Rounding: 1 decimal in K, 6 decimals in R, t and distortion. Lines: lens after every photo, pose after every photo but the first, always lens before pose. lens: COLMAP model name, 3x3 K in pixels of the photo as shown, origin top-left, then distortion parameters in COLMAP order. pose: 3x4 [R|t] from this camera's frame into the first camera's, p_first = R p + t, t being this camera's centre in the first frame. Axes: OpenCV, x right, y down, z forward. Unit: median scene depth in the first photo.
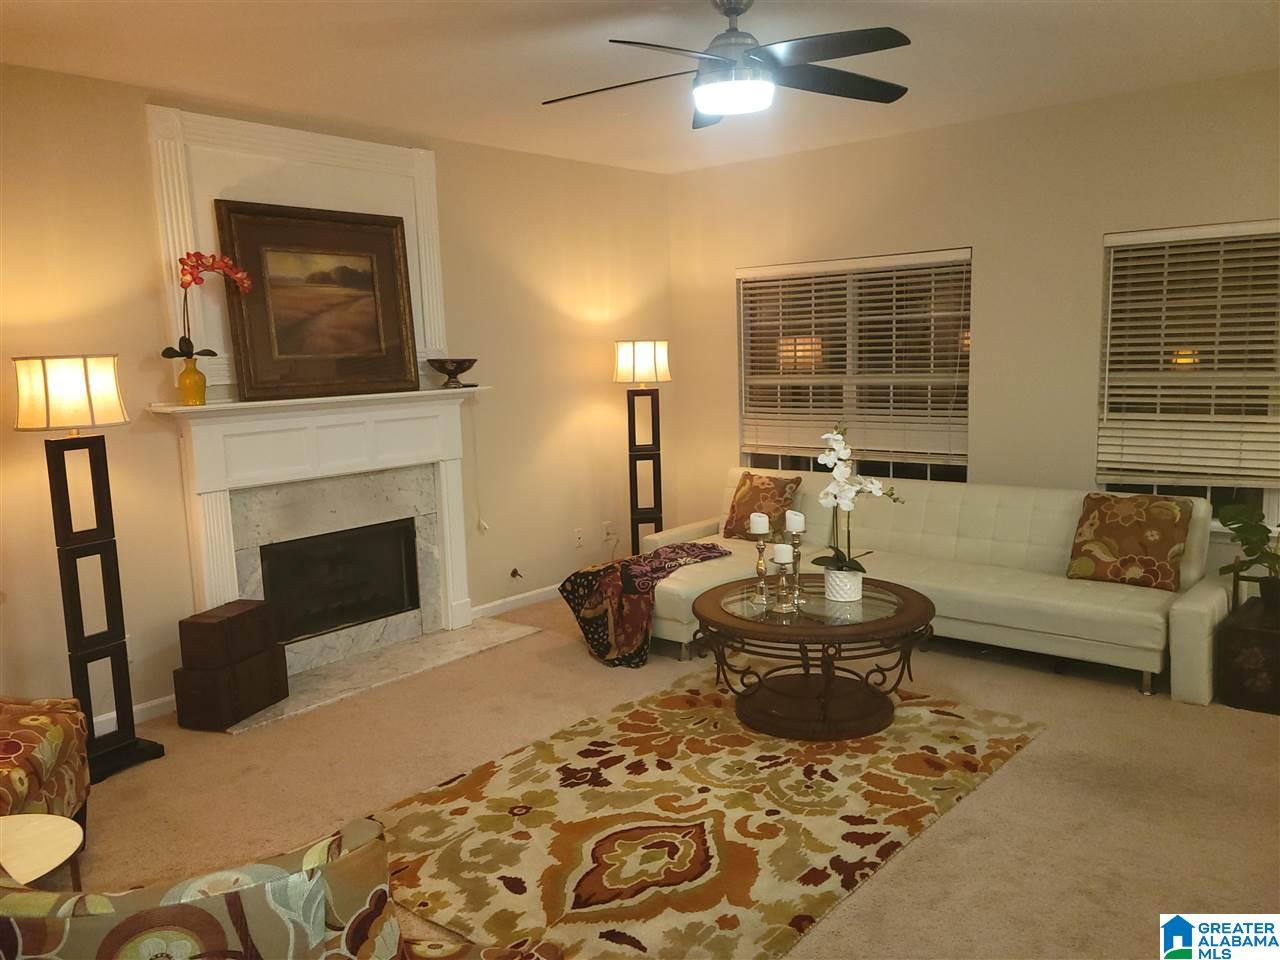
lens RADIAL K [[1040.5, 0, 639.3], [0, 1040.5, 499.1], [0, 0, 1]] dist [0.051326, -0.003378]
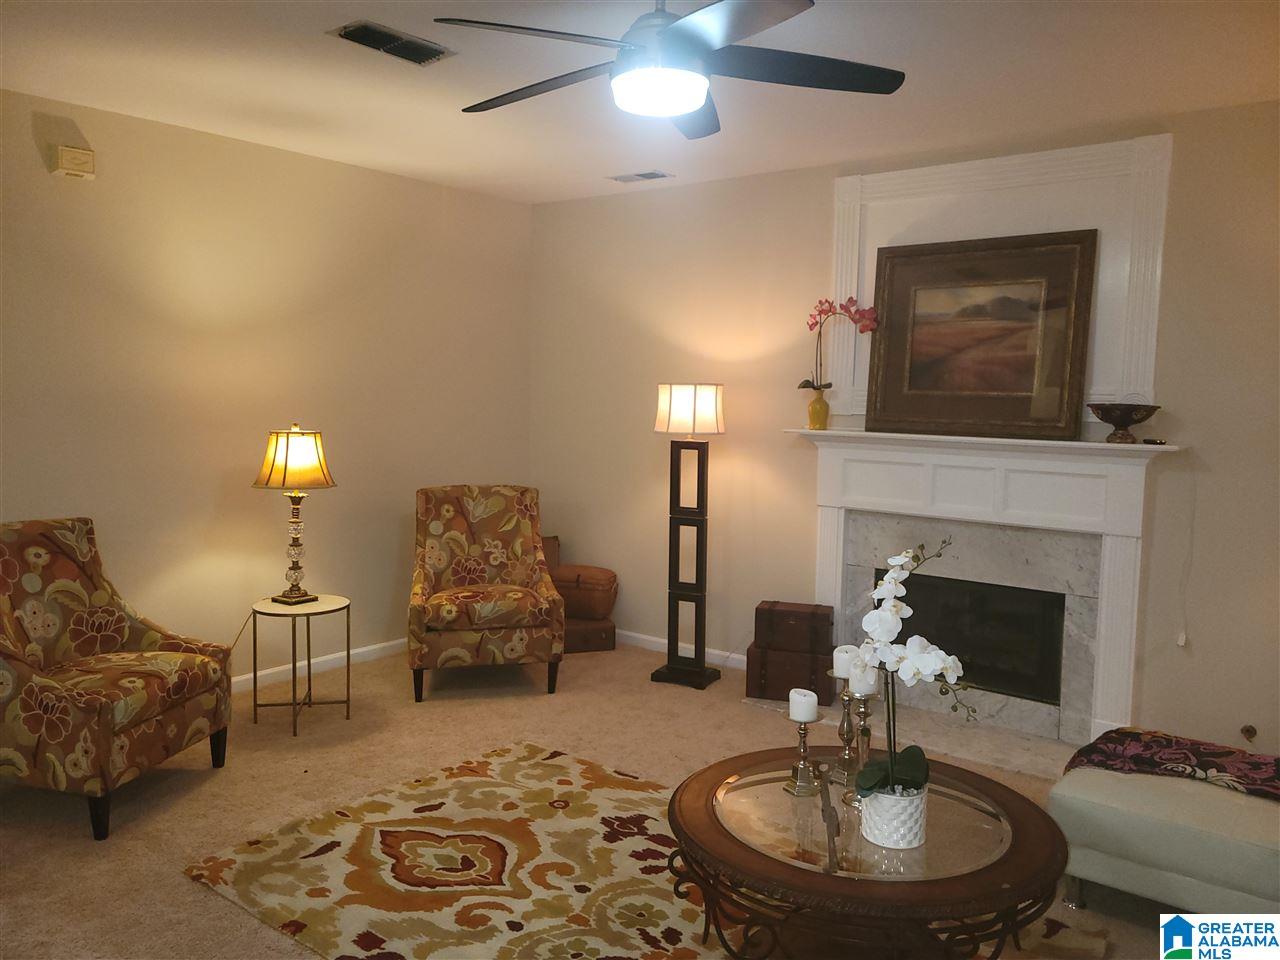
lens RADIAL K [[1044.2, 0, 640.0], [0, 1044.2, 480.0], [0, 0, 1]] dist [0.058747, -0.001528]
pose [[-0.012742, 0.121924, -0.992458, 0.859418], [-0.164083, 0.978829, 0.122356, -0.167908], [0.986364, 0.164405, 0.007533, 0.938587]]
